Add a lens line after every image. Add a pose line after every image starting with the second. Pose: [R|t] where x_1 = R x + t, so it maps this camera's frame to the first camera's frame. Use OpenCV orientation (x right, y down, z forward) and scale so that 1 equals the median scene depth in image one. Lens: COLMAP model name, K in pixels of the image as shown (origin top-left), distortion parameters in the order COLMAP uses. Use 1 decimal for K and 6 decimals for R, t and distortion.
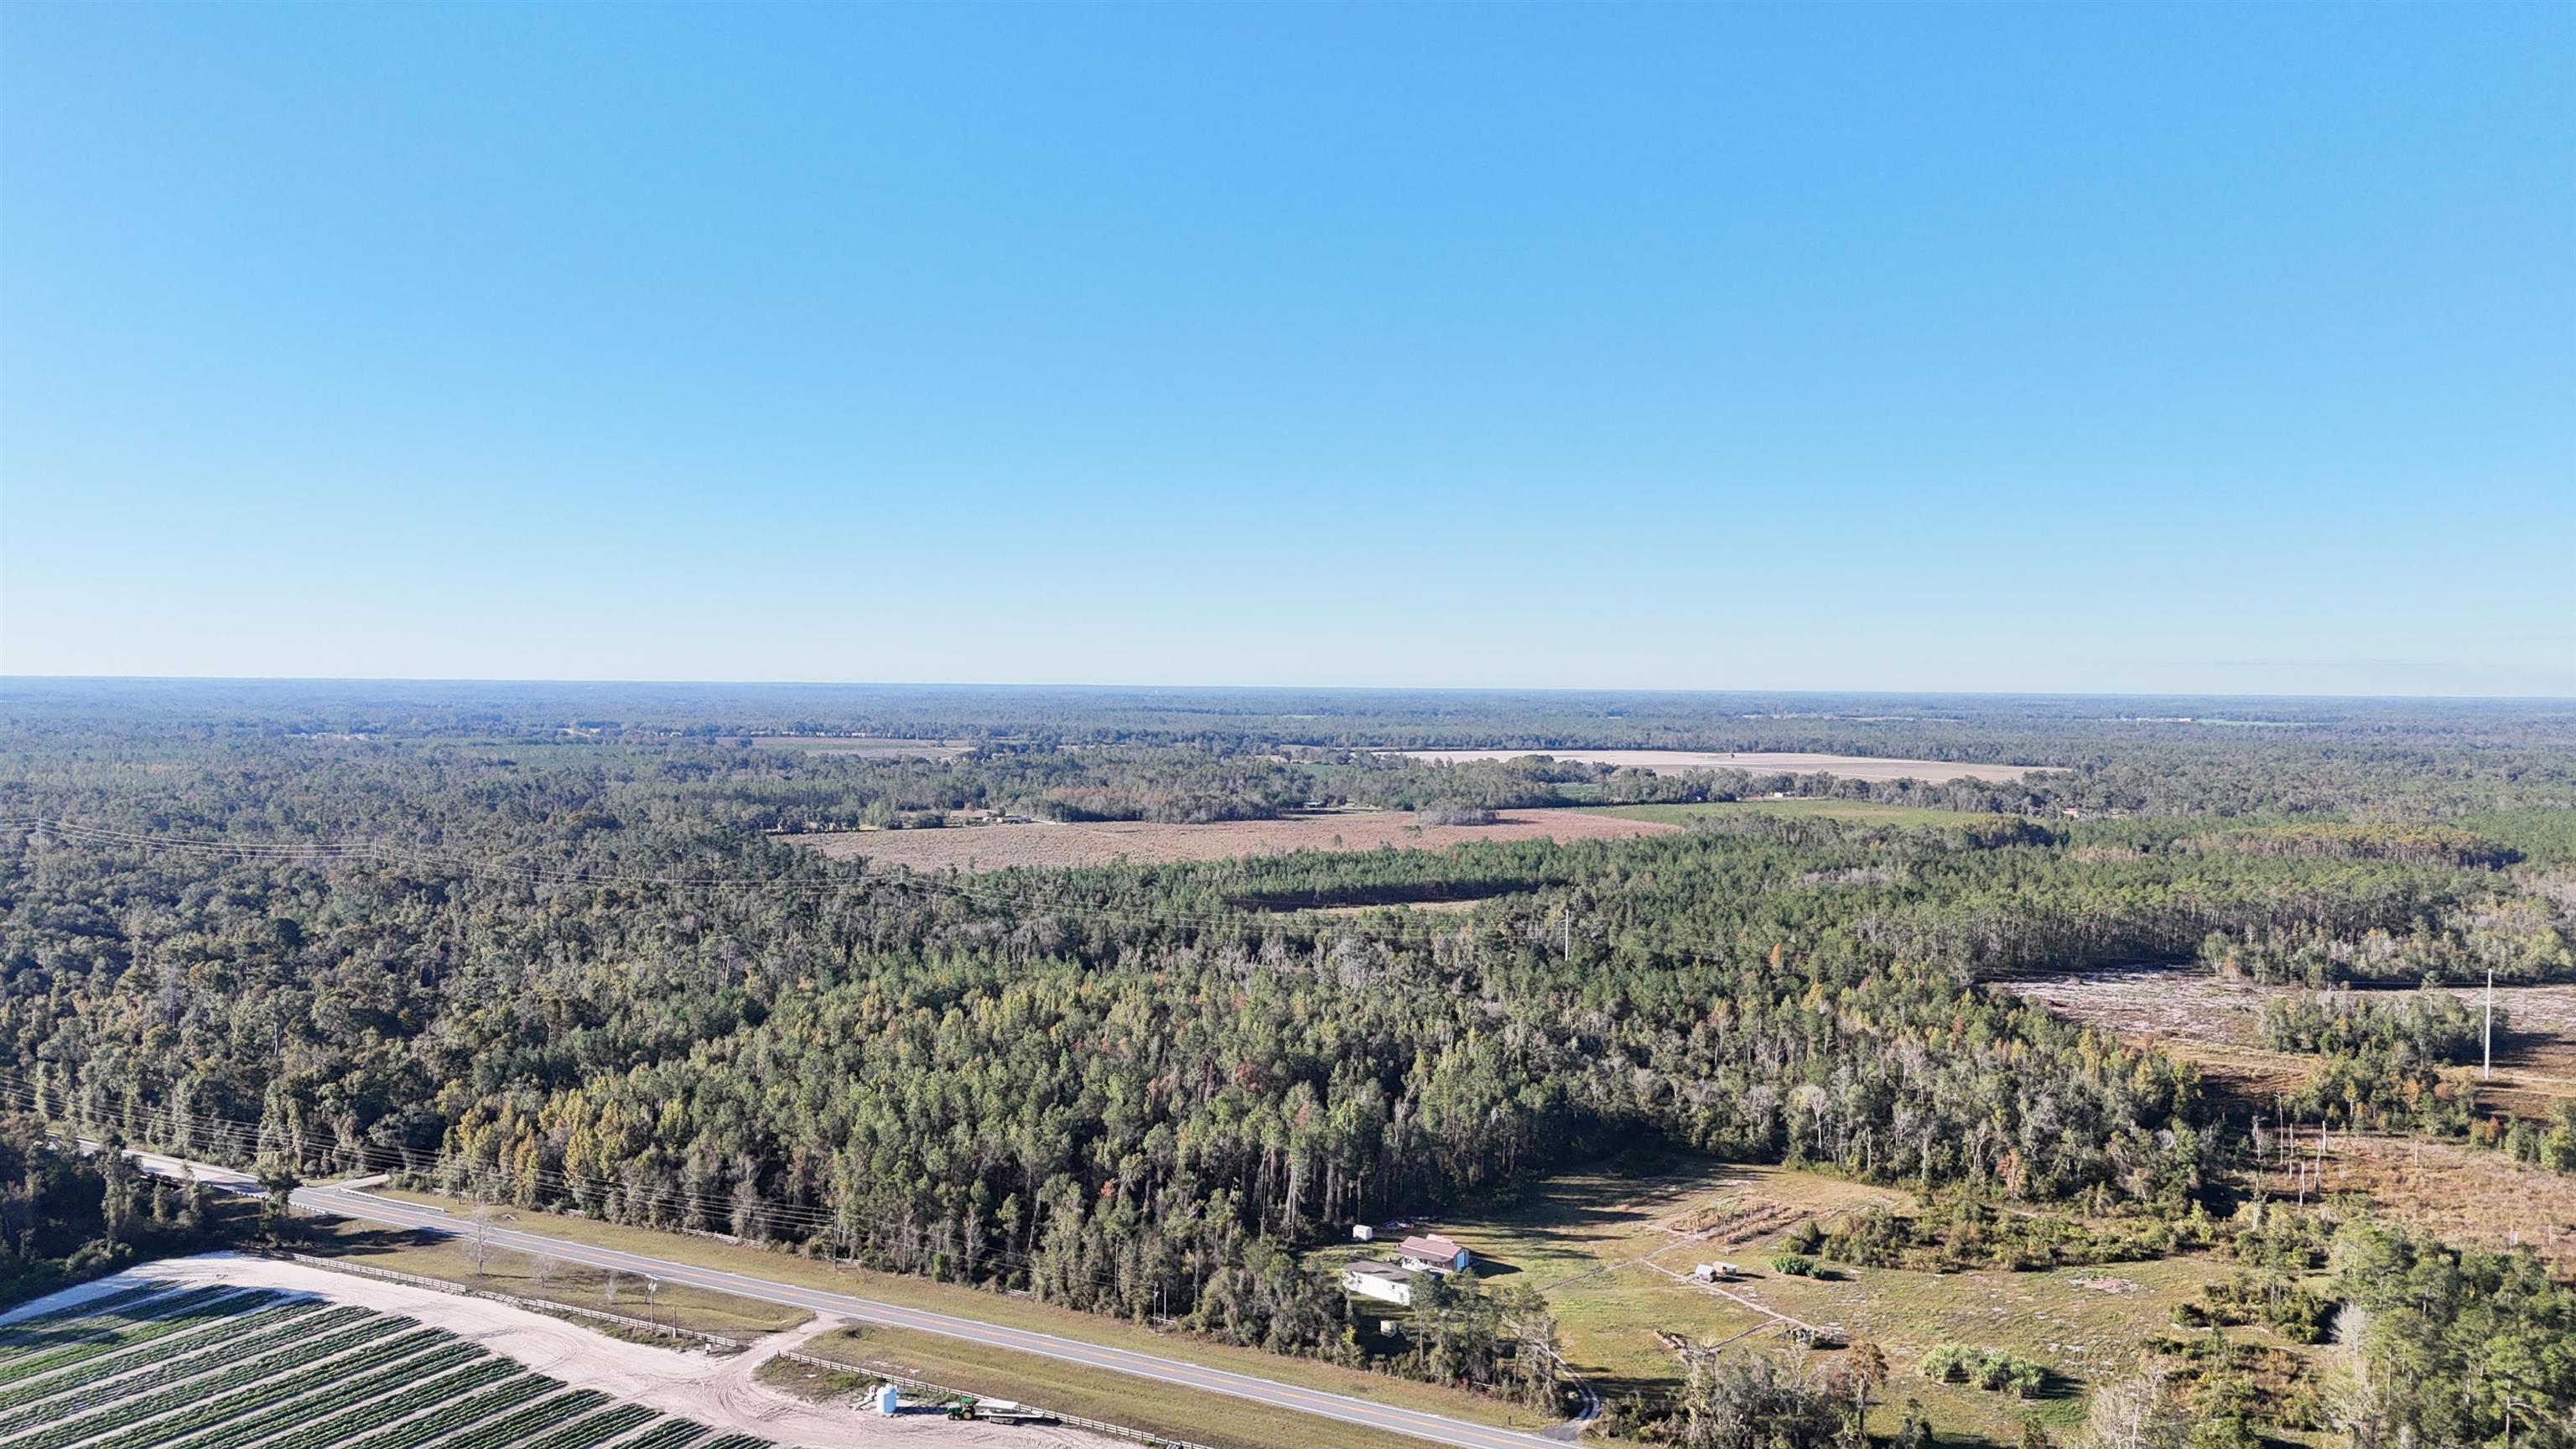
lens RADIAL K [[1878.6, 0, 1292.5], [0, 1878.6, 723.3], [0, 0, 1]] dist [0.045569, -0.018124]
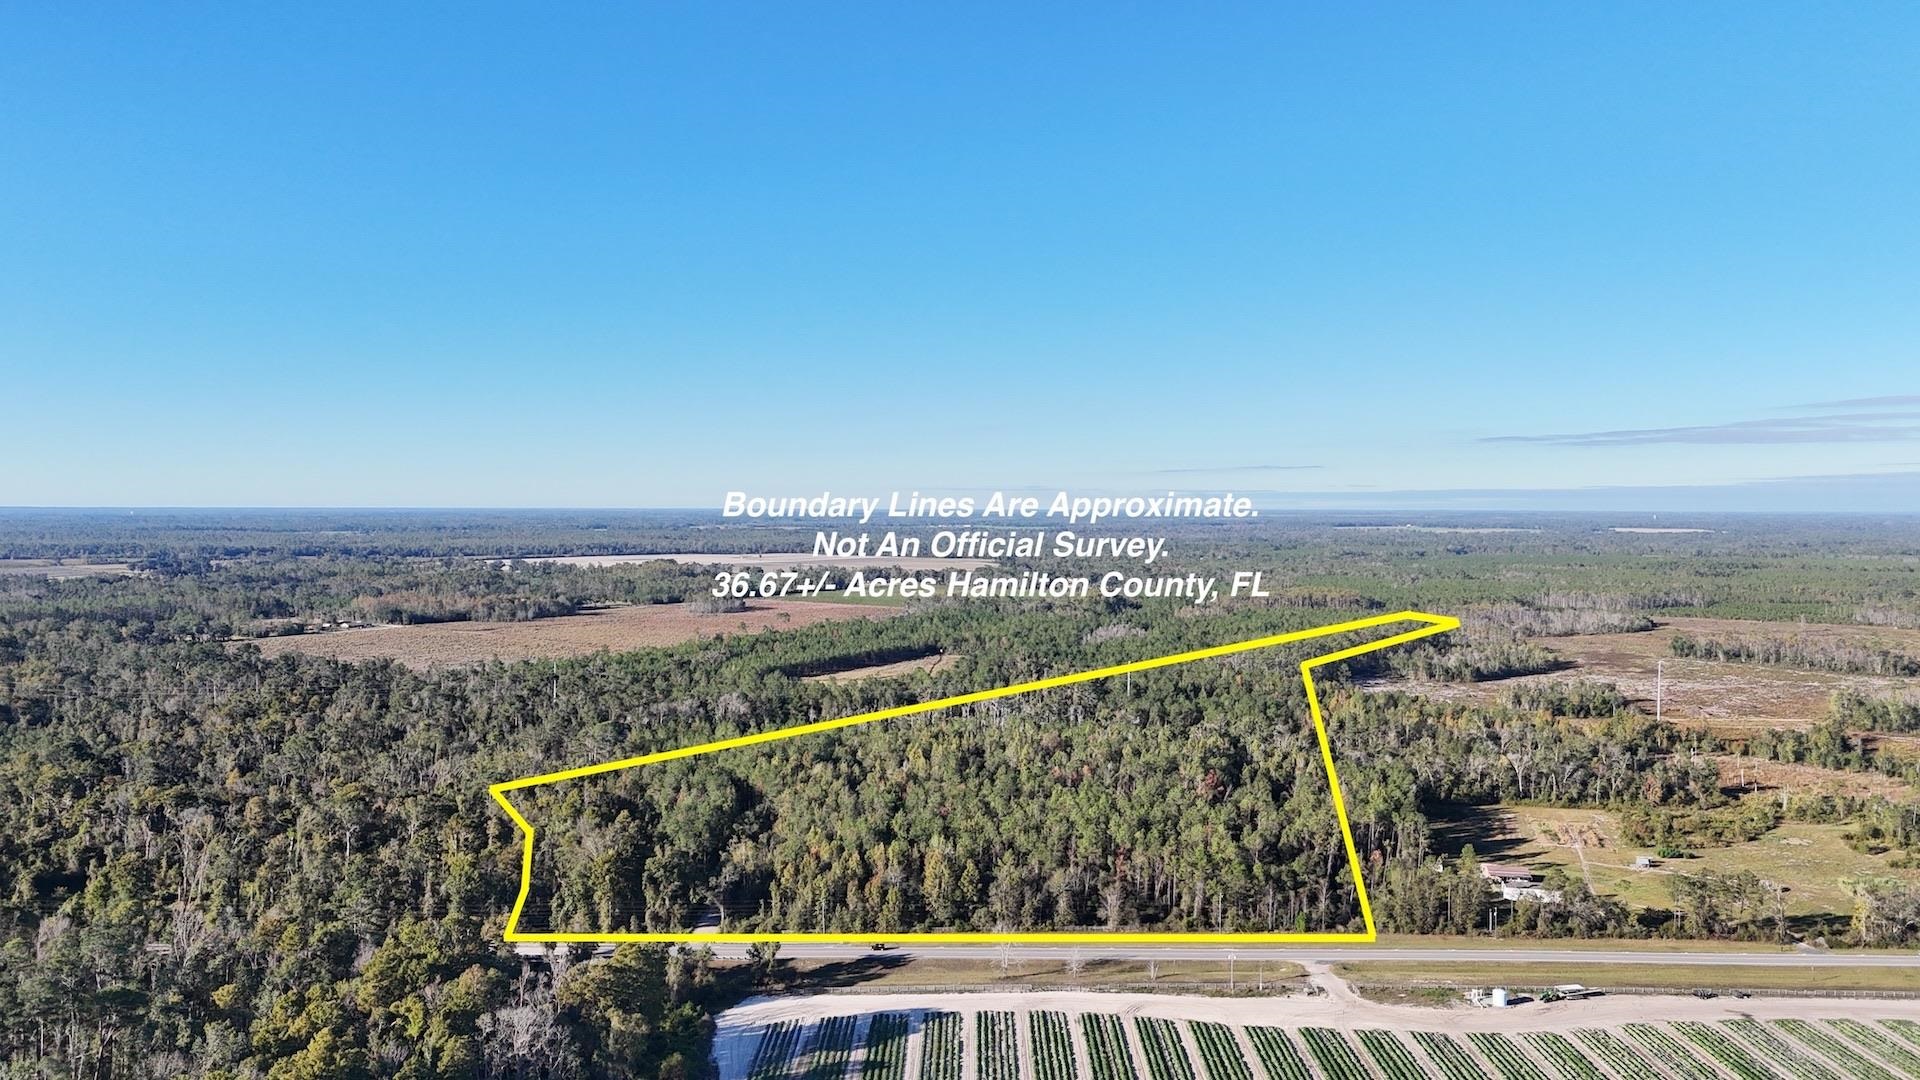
lens RADIAL K [[1400.2, 0, 964.6], [0, 1400.2, 538.3], [0, 0, 1]] dist [0.045569, -0.018124]
pose [[0.888013, -0.017195, 0.459497, -0.889753], [0.015462, 0.999852, 0.007533, -0.012636], [-0.459559, 0.000415, 0.888147, 0.174003]]
